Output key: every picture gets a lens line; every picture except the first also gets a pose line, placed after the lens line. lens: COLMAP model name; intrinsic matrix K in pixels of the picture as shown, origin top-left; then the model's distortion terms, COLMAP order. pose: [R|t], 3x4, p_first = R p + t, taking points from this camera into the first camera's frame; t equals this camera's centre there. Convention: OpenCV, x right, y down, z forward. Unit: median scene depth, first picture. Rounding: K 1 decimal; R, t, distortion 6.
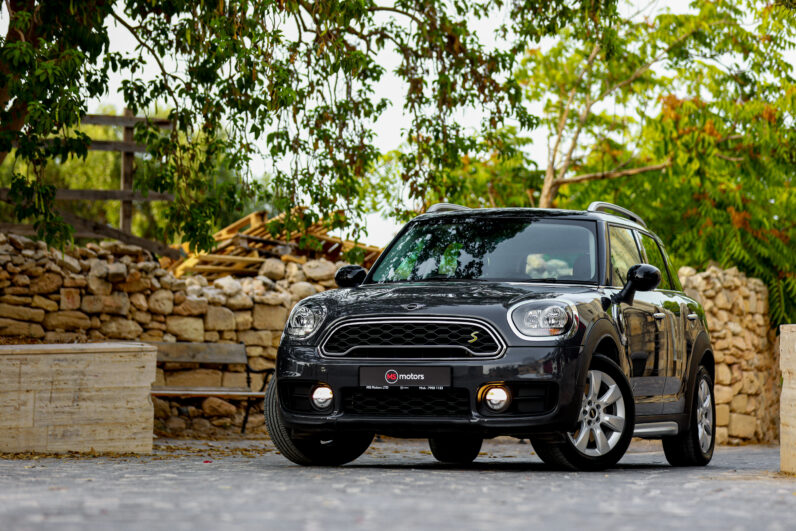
lens RADIAL K [[2846.4, 0, 400.9], [0, 2846.4, 261.2], [0, 0, 1]] dist [-0.019054, 0.000000]
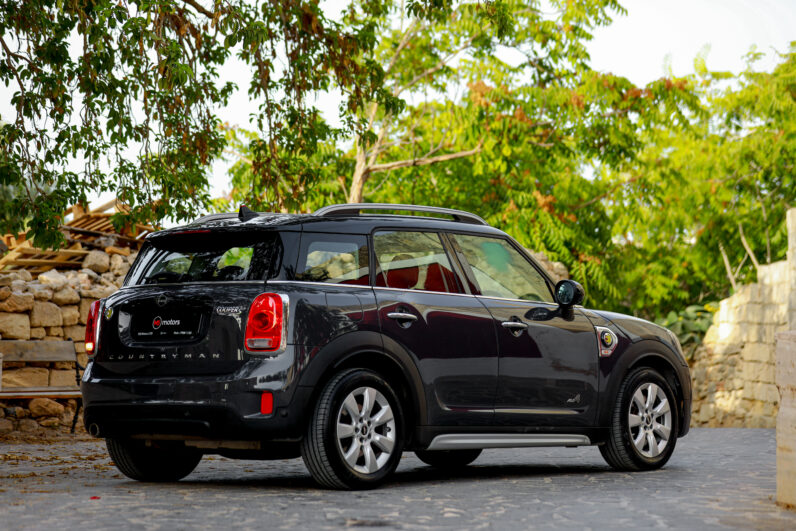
lens RADIAL K [[2443.2, 0, 395.6], [0, 2443.2, 273.6], [0, 0, 1]] dist [0.046808, 0.000000]
pose [[0.993146, -0.013007, 0.116153, -0.042446], [0.011245, 0.999812, 0.015815, -0.005284], [-0.116337, -0.014400, 0.993105, 0.169401]]
